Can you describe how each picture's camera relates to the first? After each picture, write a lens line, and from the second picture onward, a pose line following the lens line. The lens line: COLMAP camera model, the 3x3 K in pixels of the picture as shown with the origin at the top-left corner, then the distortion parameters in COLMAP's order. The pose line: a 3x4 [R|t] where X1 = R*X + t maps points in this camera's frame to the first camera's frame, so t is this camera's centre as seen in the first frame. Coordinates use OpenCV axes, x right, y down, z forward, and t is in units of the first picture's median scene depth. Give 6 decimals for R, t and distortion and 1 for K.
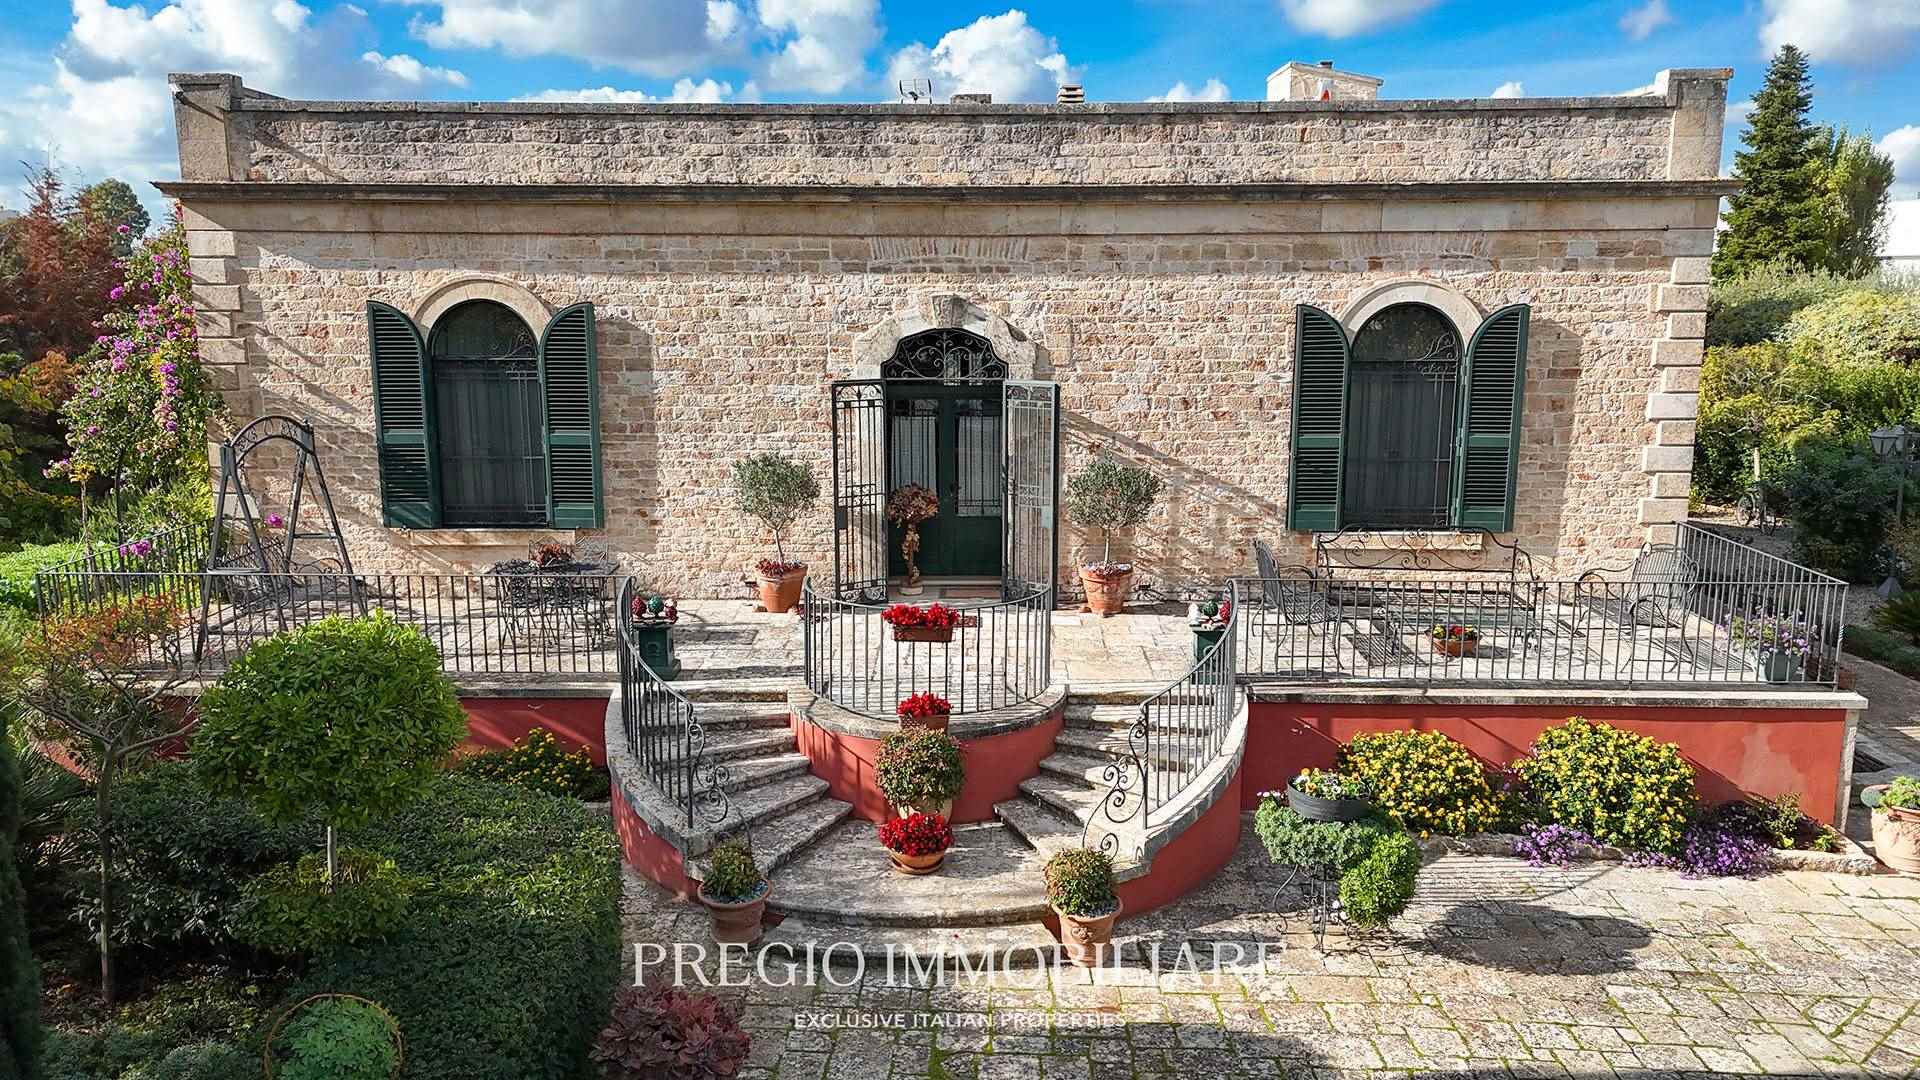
lens RADIAL K [[1360.3, 0, 960.0], [0, 1360.3, 540.0], [0, 0, 1]] dist [0.102014, -0.122824]
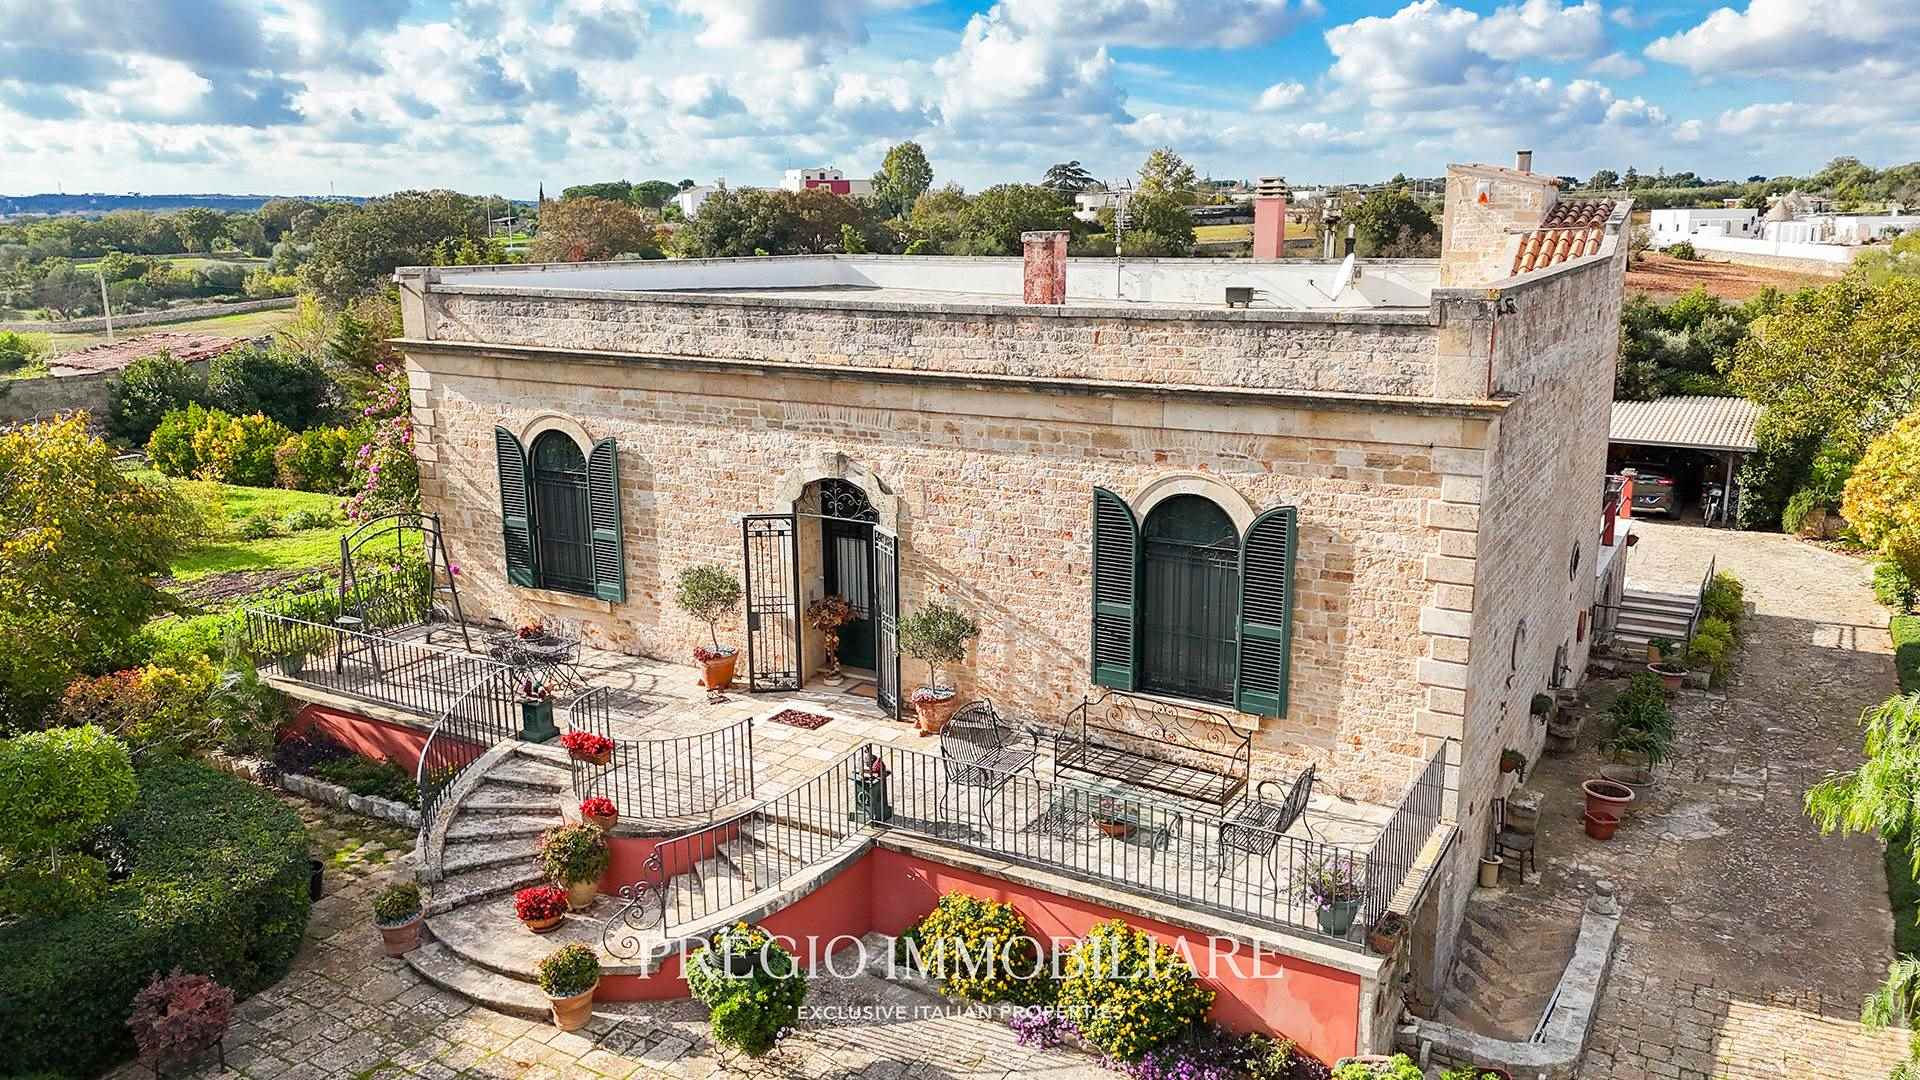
lens RADIAL K [[1357.5, 0, 960.0], [0, 1357.5, 540.0], [0, 0, 1]] dist [0.193854, -0.483804]
pose [[0.878594, 0.103071, -0.466315, 0.662818], [-0.077078, 0.994235, 0.074535, -0.200989], [0.471309, -0.029543, 0.881473, -0.019293]]
